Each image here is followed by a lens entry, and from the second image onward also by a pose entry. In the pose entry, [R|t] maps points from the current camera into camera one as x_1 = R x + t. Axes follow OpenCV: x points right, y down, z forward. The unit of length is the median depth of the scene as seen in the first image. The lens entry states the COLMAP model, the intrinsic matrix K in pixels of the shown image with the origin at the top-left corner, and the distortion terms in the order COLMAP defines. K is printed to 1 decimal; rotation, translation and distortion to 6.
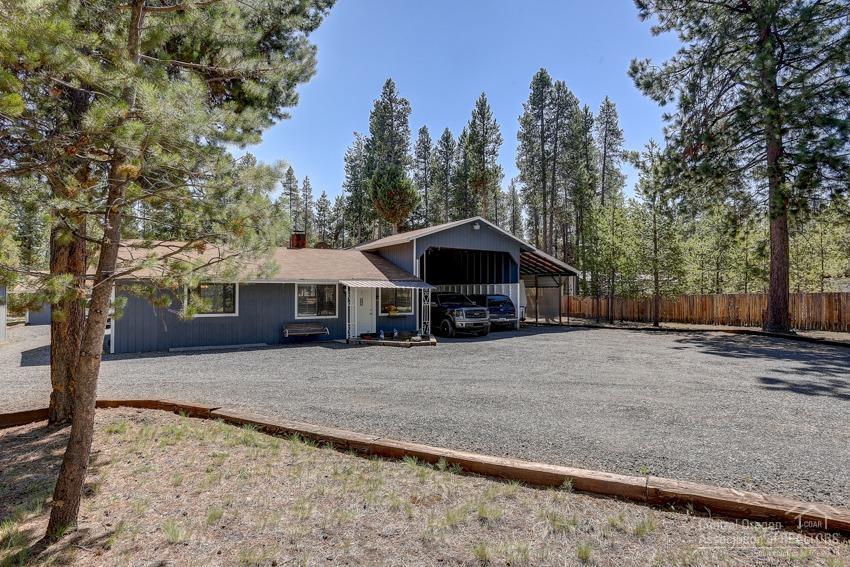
lens RADIAL K [[446.5, 0, 427.2], [0, 446.5, 280.3], [0, 0, 1]] dist [-0.010337, 0.001308]
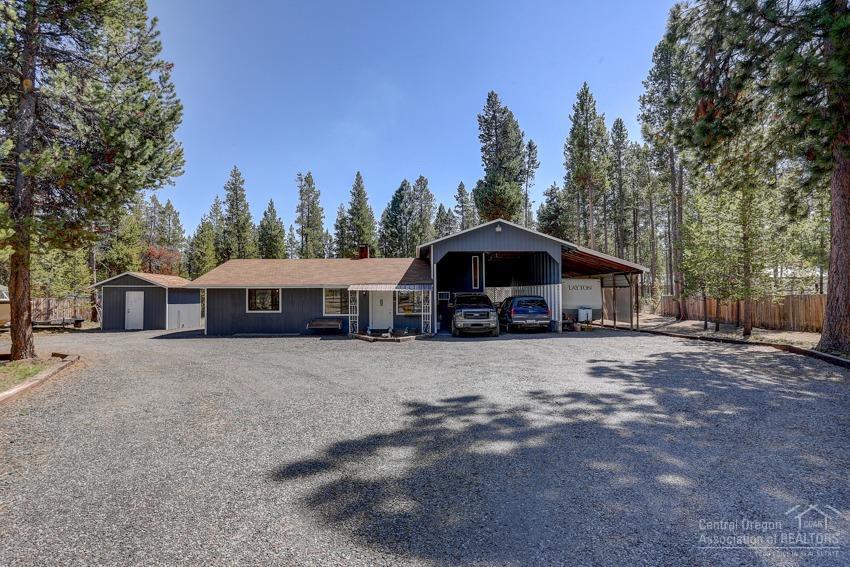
lens RADIAL K [[421.0, 0, 429.2], [0, 421.0, 286.1], [0, 0, 1]] dist [-0.049798, 0.014521]
pose [[0.858756, -0.013914, -0.512195, 0.518099], [0.020565, 0.999762, 0.007320, -0.000701], [0.511971, -0.016819, 0.858838, 0.114927]]
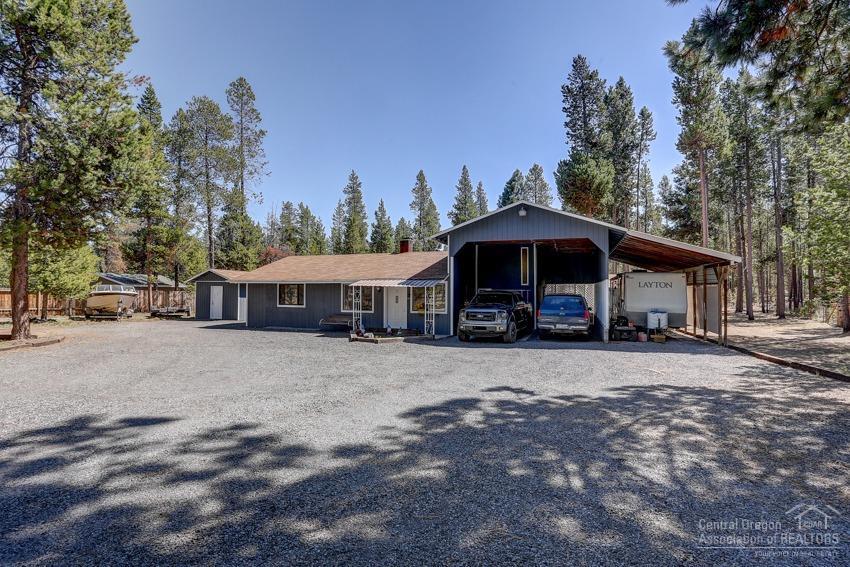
lens RADIAL K [[421.0, 0, 432.4], [0, 421.0, 282.5], [0, 0, 1]] dist [-0.049798, 0.014521]
pose [[0.615762, -0.012505, -0.787833, 0.698470], [0.017348, 0.999847, -0.002312, 0.010820], [0.787741, -0.012243, 0.615884, 0.433227]]
